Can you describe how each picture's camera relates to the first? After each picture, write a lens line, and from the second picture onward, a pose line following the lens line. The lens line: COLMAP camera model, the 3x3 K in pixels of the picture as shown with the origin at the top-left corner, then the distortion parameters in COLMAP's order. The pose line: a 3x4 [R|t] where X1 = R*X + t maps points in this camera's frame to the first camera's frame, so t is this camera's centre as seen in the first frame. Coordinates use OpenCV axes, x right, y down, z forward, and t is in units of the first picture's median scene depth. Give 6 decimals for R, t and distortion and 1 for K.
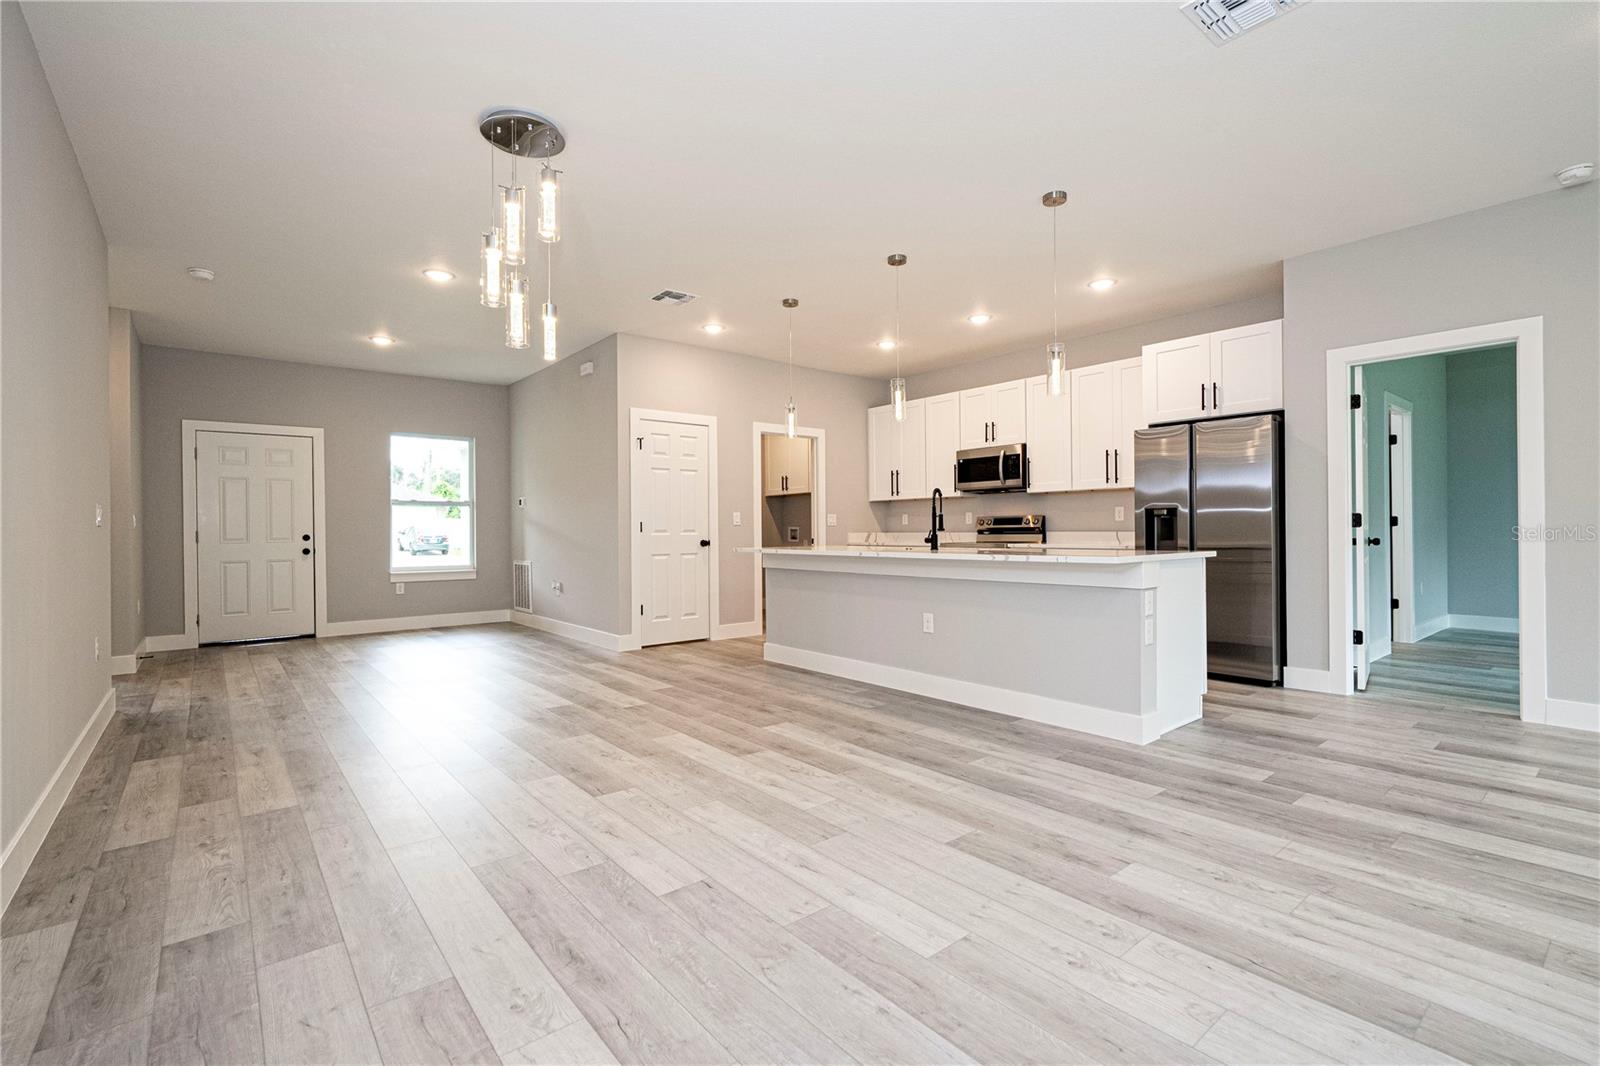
lens RADIAL K [[721.7, 0, 808.4], [0, 721.7, 526.4], [0, 0, 1]] dist [-0.003742, 0.002787]
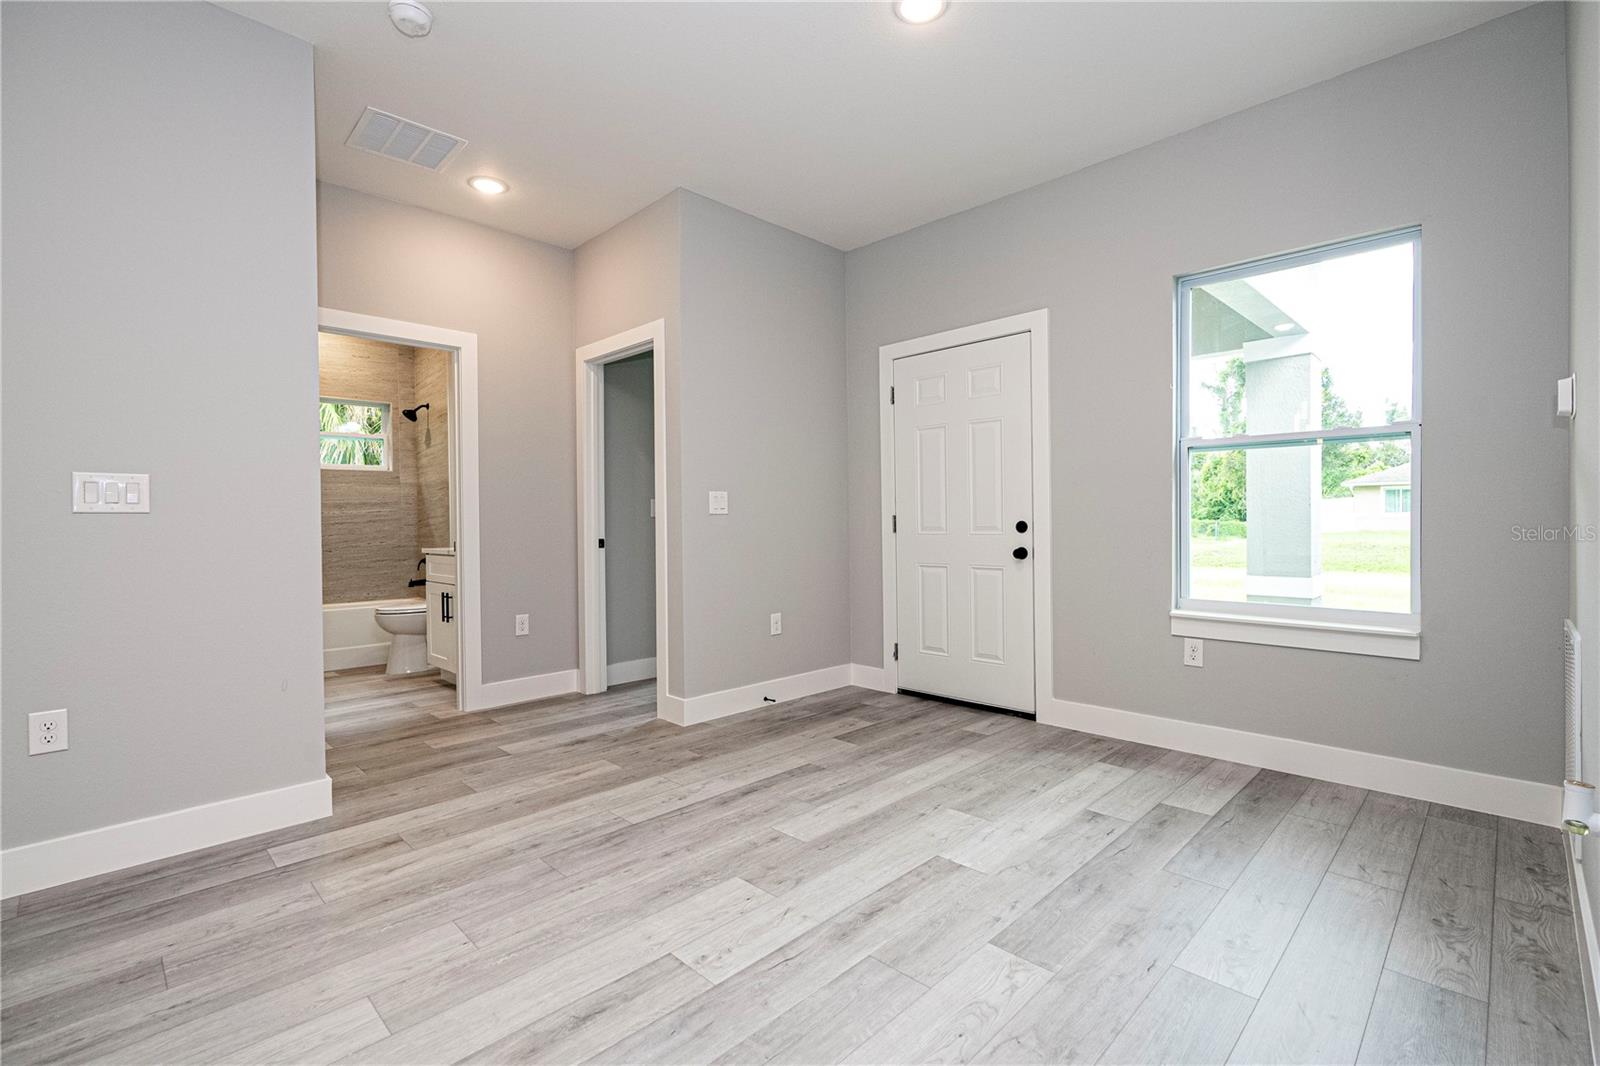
lens RADIAL K [[721.7, 0, 827.3], [0, 721.7, 500.9], [0, 0, 1]] dist [-0.003742, 0.002787]
pose [[0.116785, -0.021515, -0.992924, -0.405775], [0.012644, 0.999717, -0.020175, 0.011652], [0.993077, -0.010198, 0.117024, 1.672782]]
